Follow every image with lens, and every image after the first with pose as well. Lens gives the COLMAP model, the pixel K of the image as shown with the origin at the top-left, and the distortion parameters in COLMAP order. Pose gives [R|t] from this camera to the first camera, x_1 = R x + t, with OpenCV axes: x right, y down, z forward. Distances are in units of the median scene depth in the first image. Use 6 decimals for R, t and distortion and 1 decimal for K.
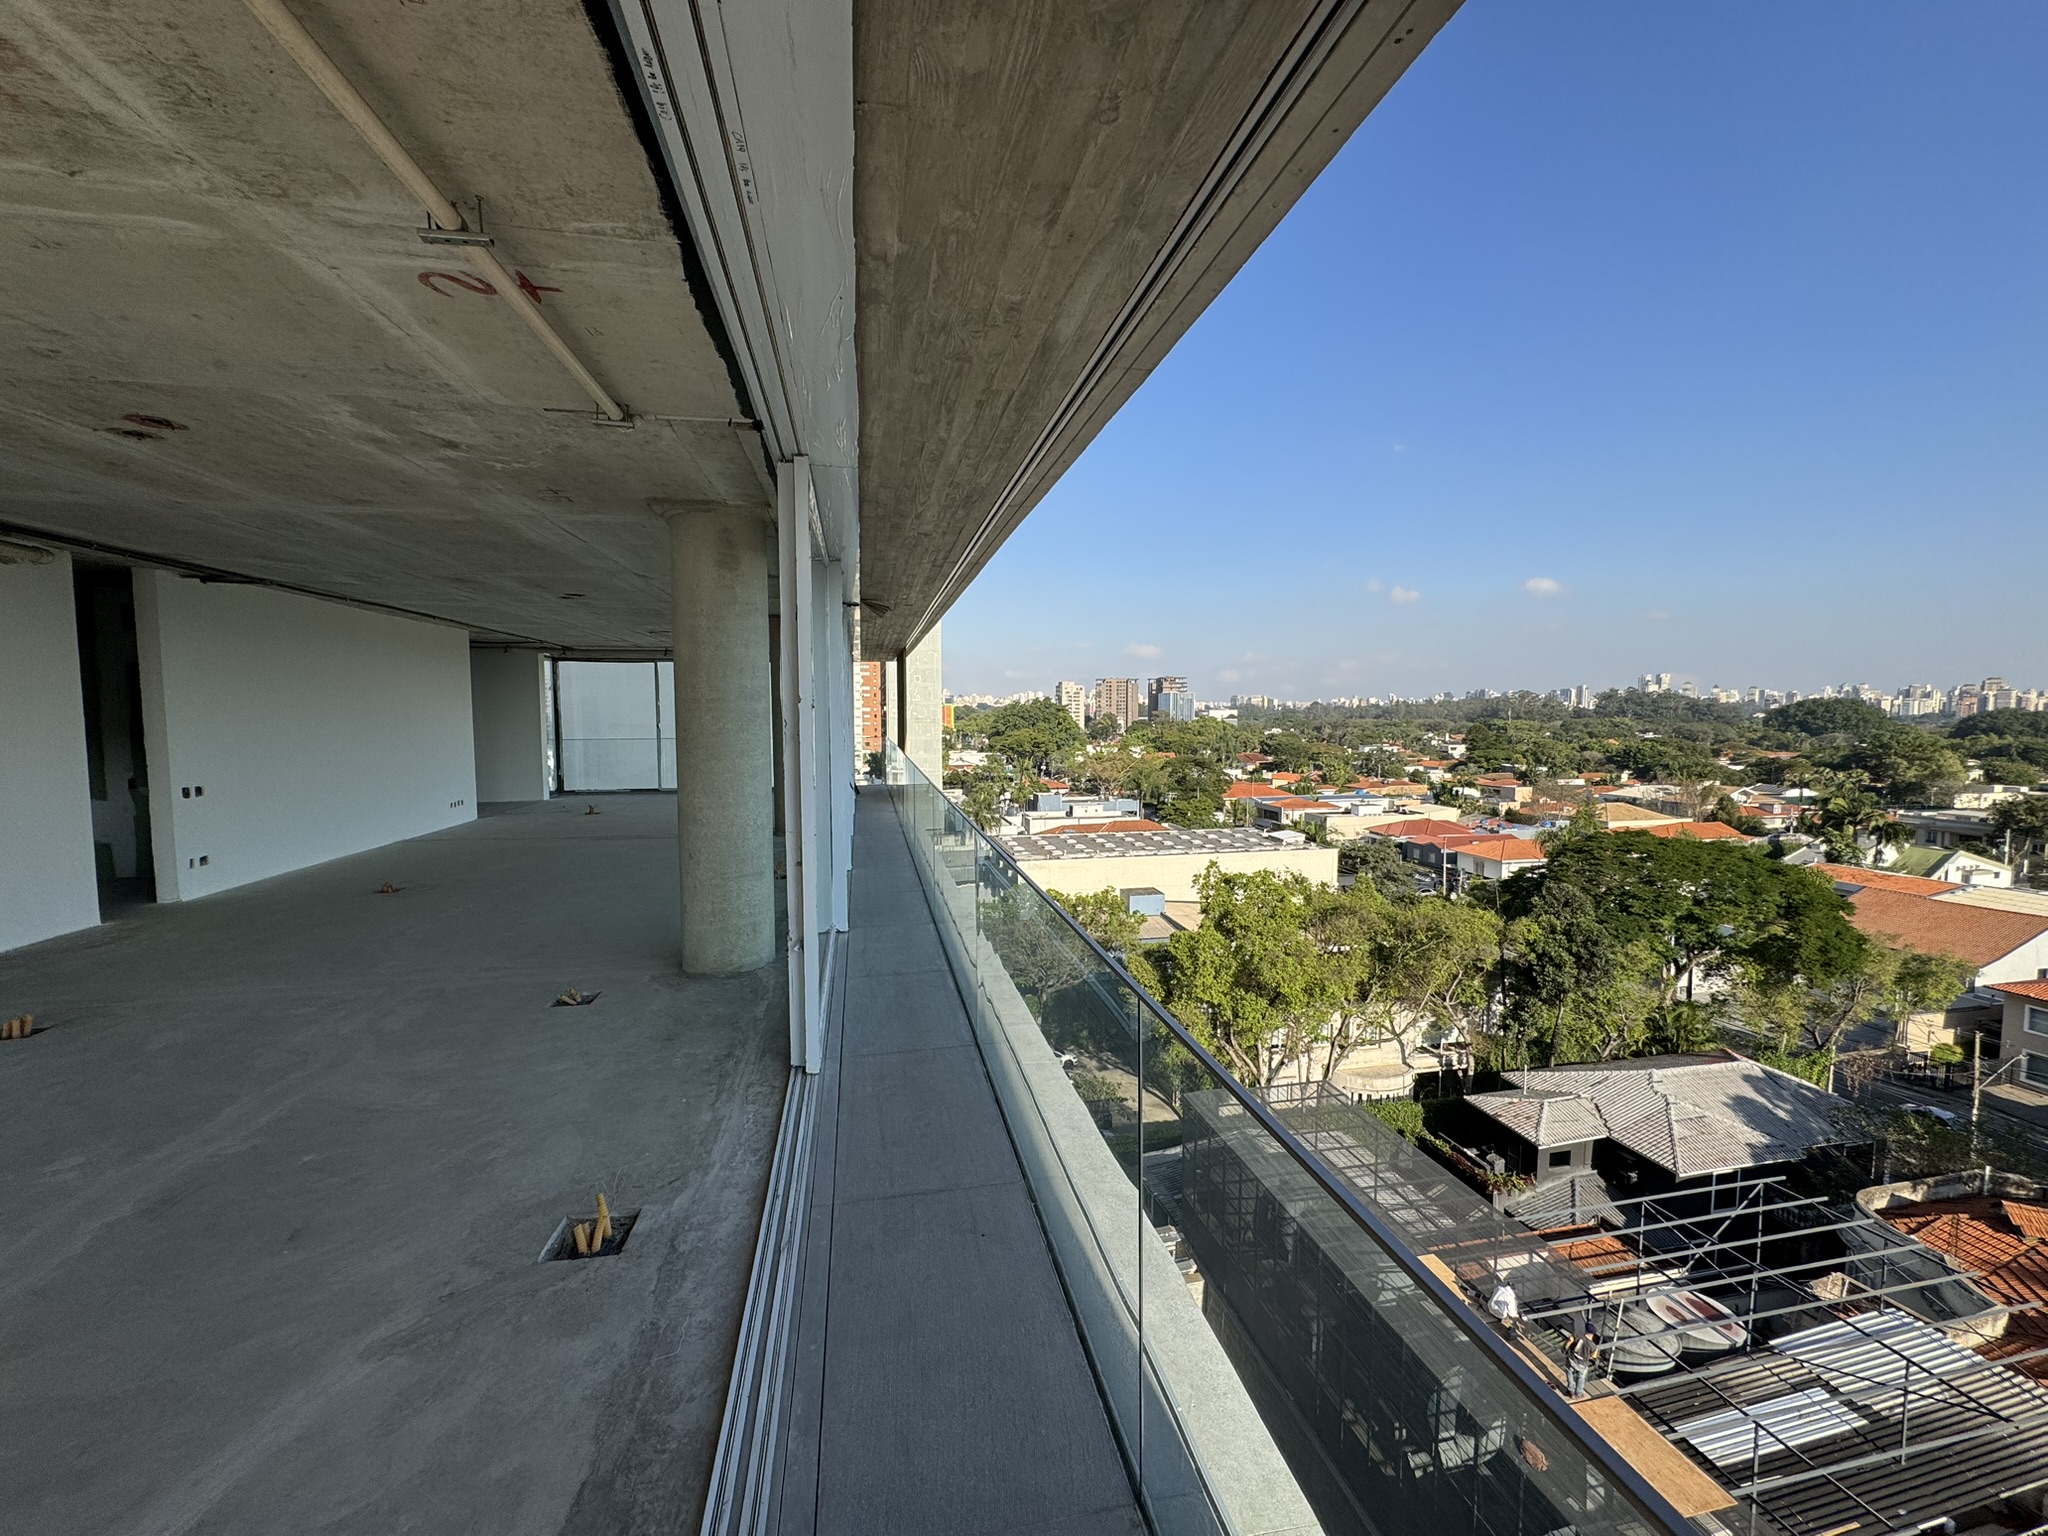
lens RADIAL K [[816.1, 0, 1020.6], [0, 816.1, 771.3], [0, 0, 1]] dist [-0.002341, 0.000280]
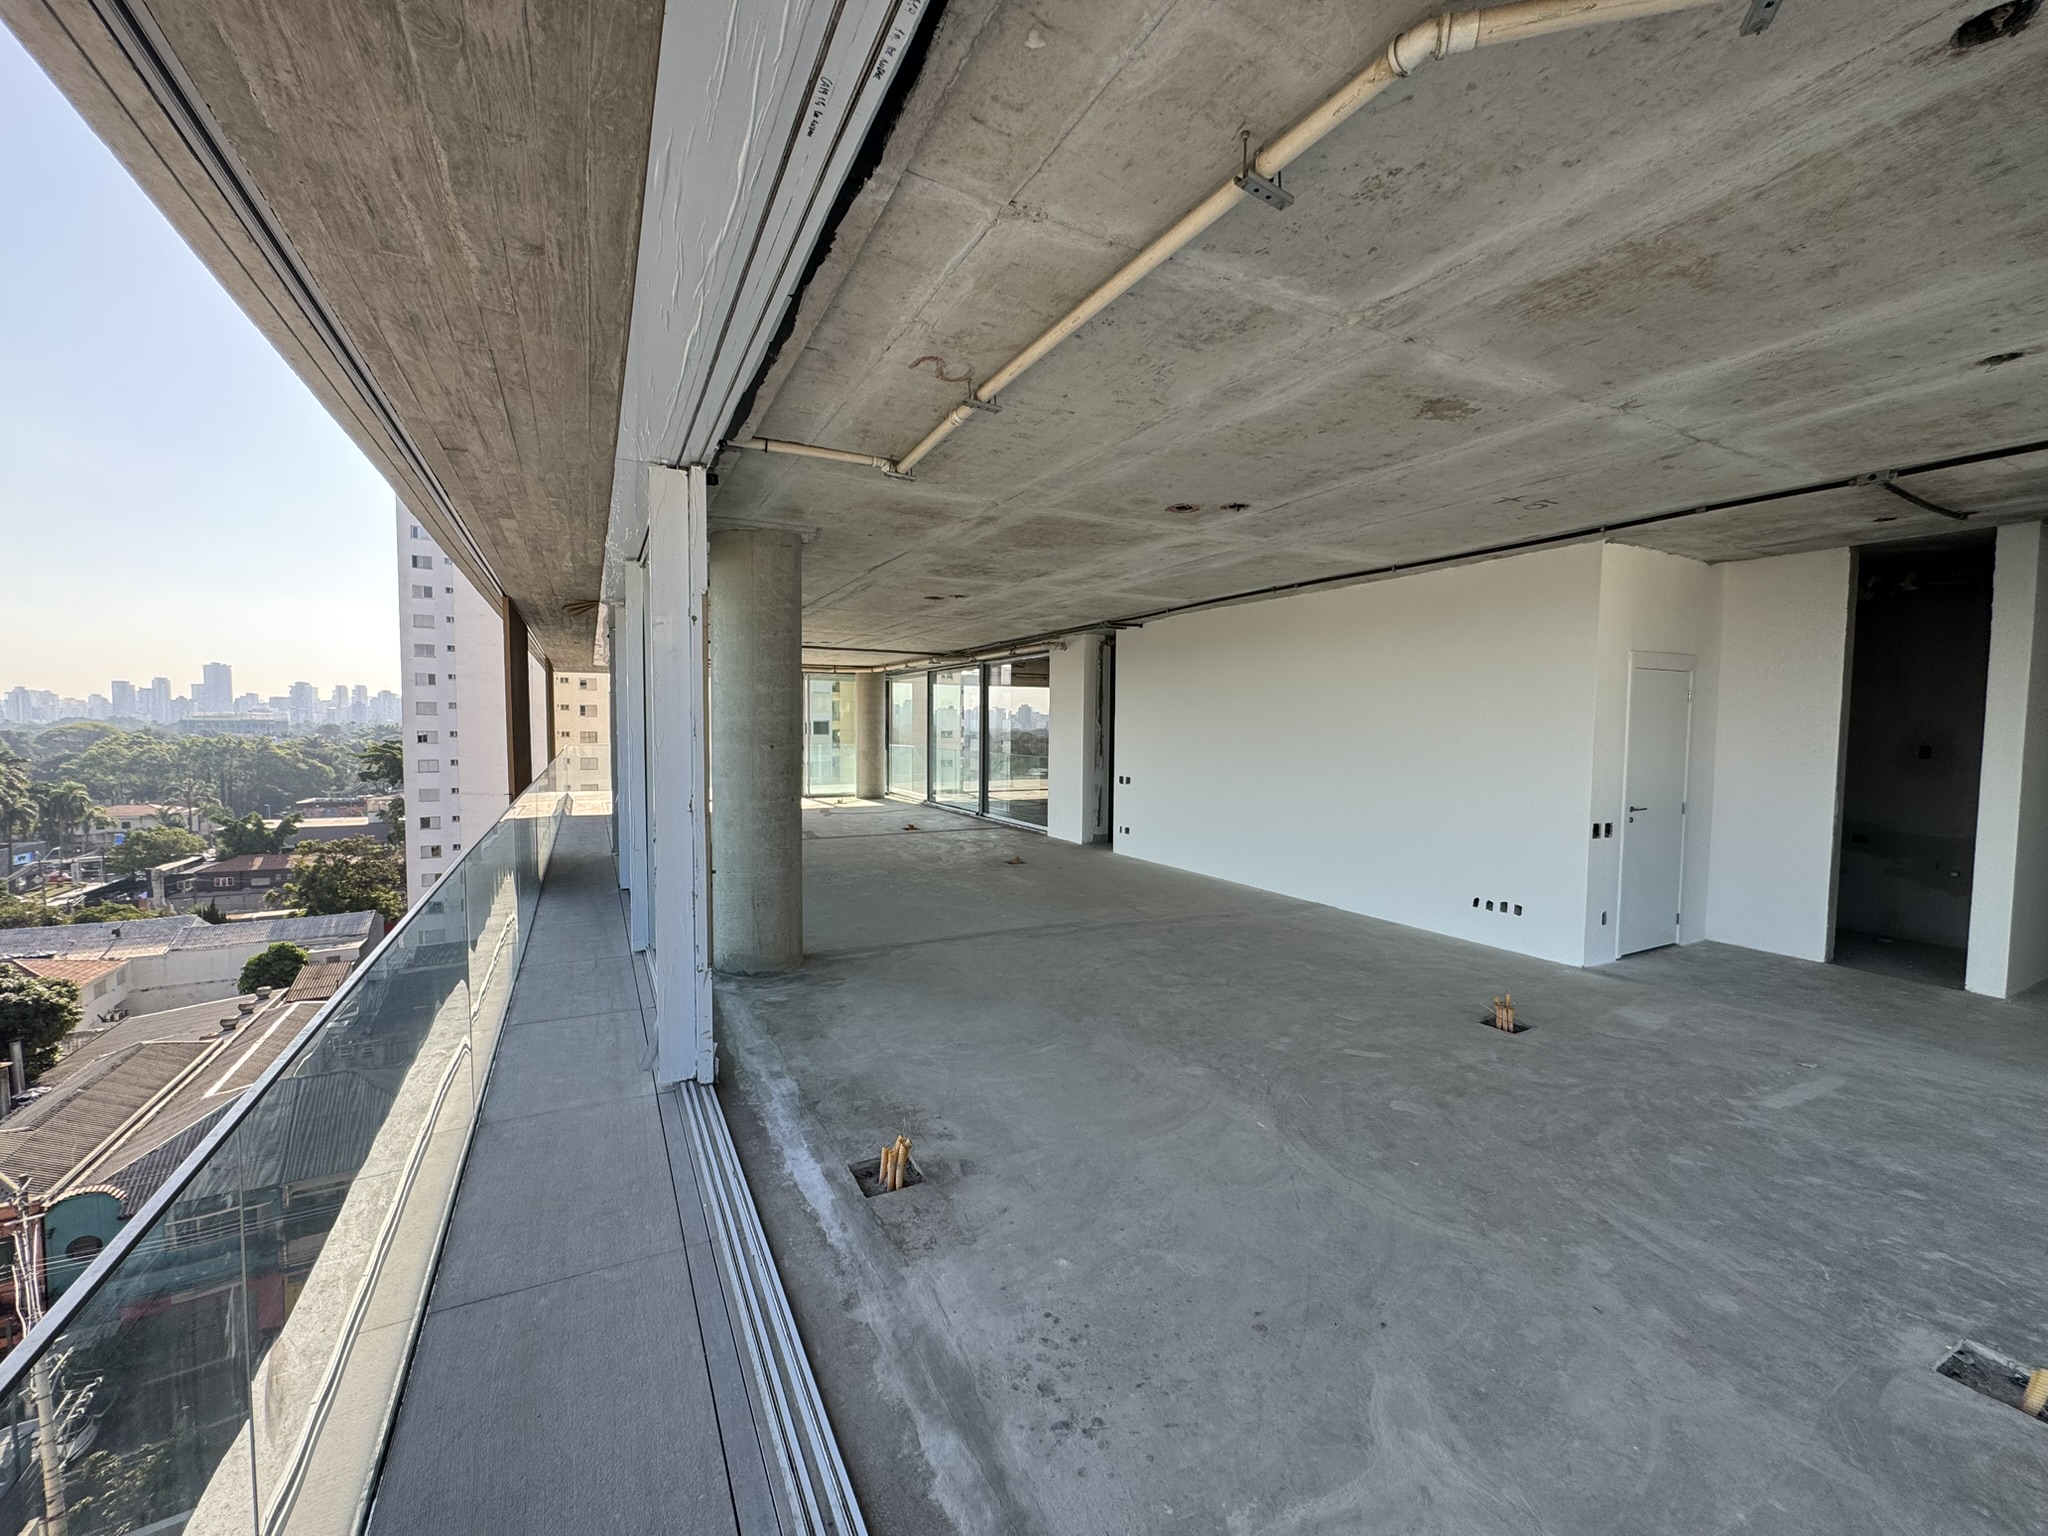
lens RADIAL K [[816.1, 0, 1021.0], [0, 816.1, 769.7], [0, 0, 1]] dist [-0.002341, 0.000280]
pose [[-0.956428, 0.009965, -0.291800, -0.023773], [-0.027325, 0.991976, 0.123442, -0.008953], [0.290688, 0.126036, -0.948480, 0.126183]]
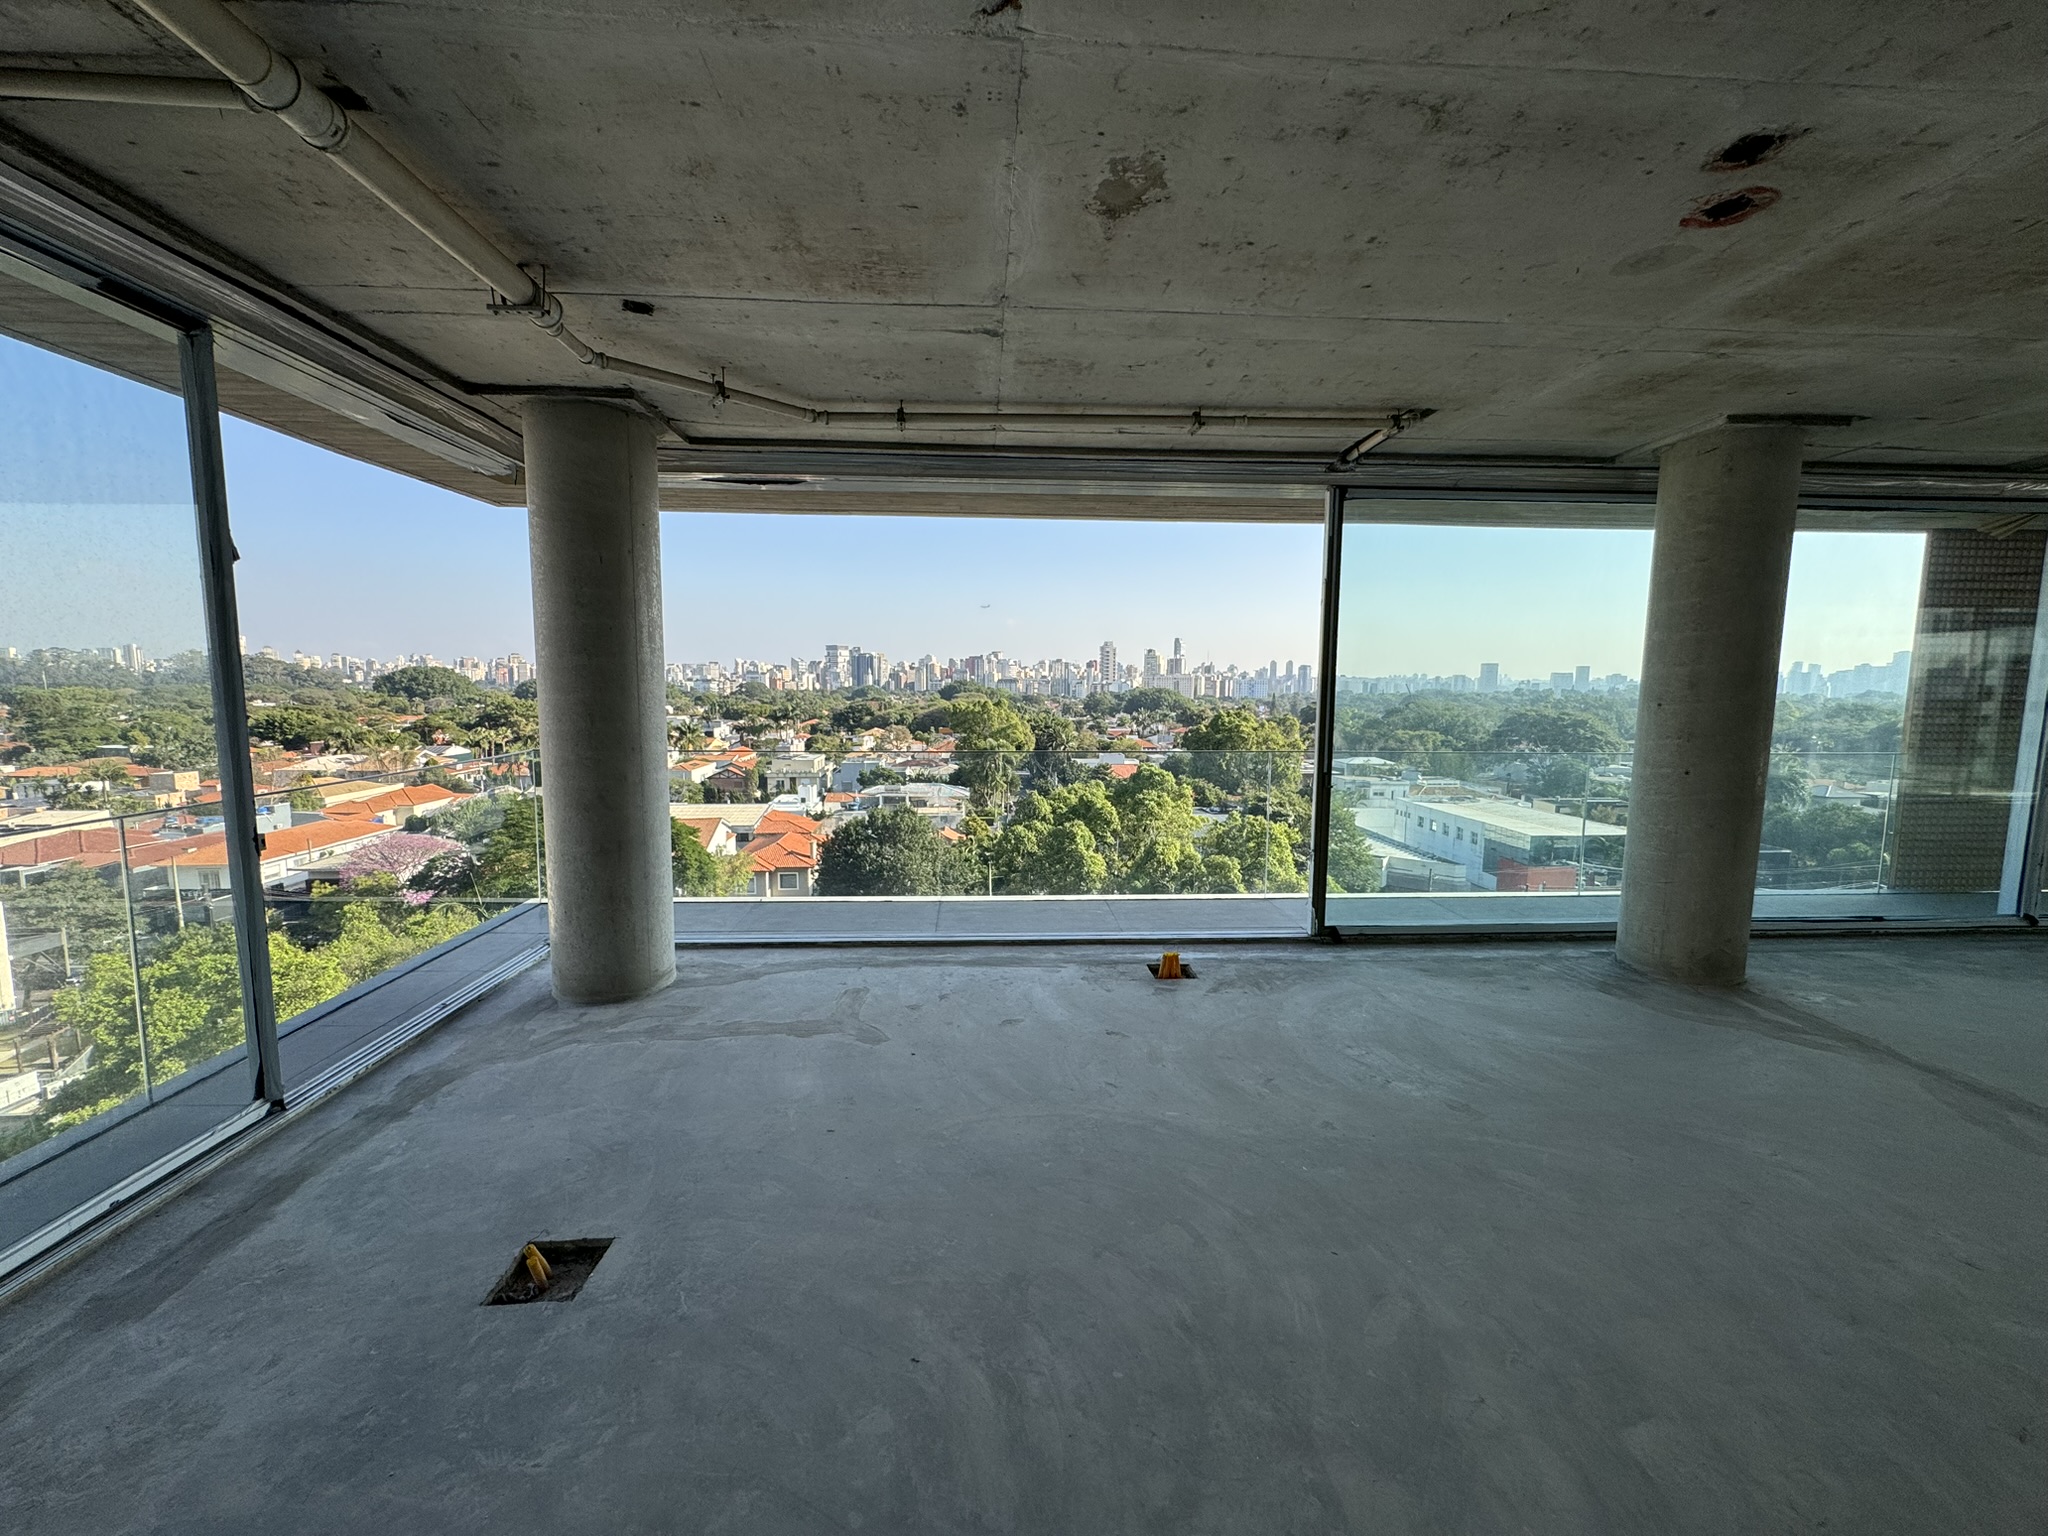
lens RADIAL K [[816.1, 0, 1021.7], [0, 816.1, 770.1], [0, 0, 1]] dist [-0.002341, 0.000280]
pose [[0.138751, -0.103704, 0.984882, -0.060383], [0.064453, 0.993339, 0.095514, -0.007060], [-0.988228, 0.050226, 0.144511, 0.106017]]
